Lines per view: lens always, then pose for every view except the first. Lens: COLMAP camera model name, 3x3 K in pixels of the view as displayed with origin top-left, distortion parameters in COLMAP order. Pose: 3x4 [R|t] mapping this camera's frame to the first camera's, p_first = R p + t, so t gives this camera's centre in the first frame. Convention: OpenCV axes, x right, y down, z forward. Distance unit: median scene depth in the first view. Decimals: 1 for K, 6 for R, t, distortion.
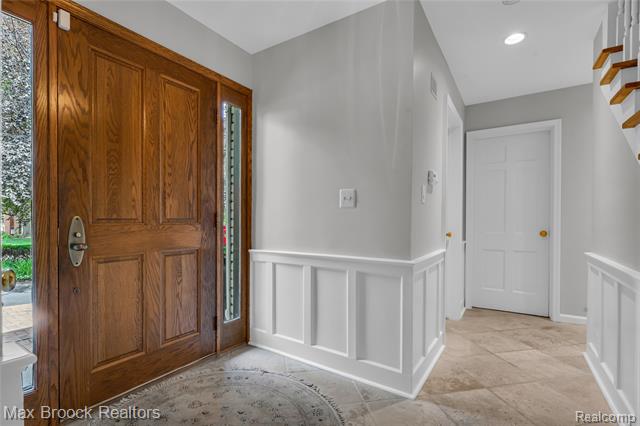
lens RADIAL K [[303.4, 0, 315.1], [0, 303.4, 223.5], [0, 0, 1]] dist [-0.000692, 0.000029]
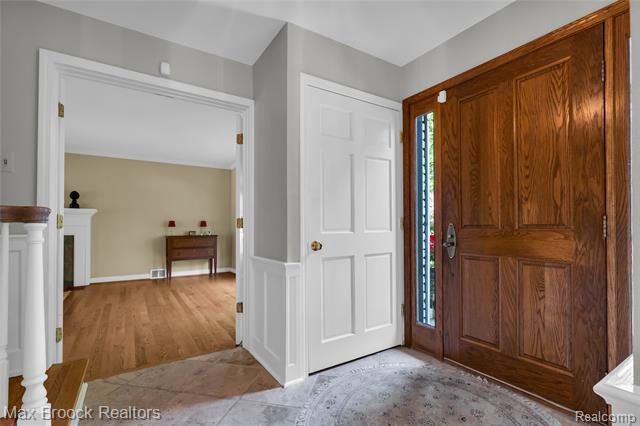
lens RADIAL K [[303.4, 0, 321.7], [0, 303.4, 216.9], [0, 0, 1]] dist [-0.000692, 0.000029]
pose [[-0.410855, -0.021812, -0.911440, 0.629823], [-0.000590, 0.999720, -0.023658, -0.017067], [0.911701, -0.009182, -0.410753, 0.818782]]
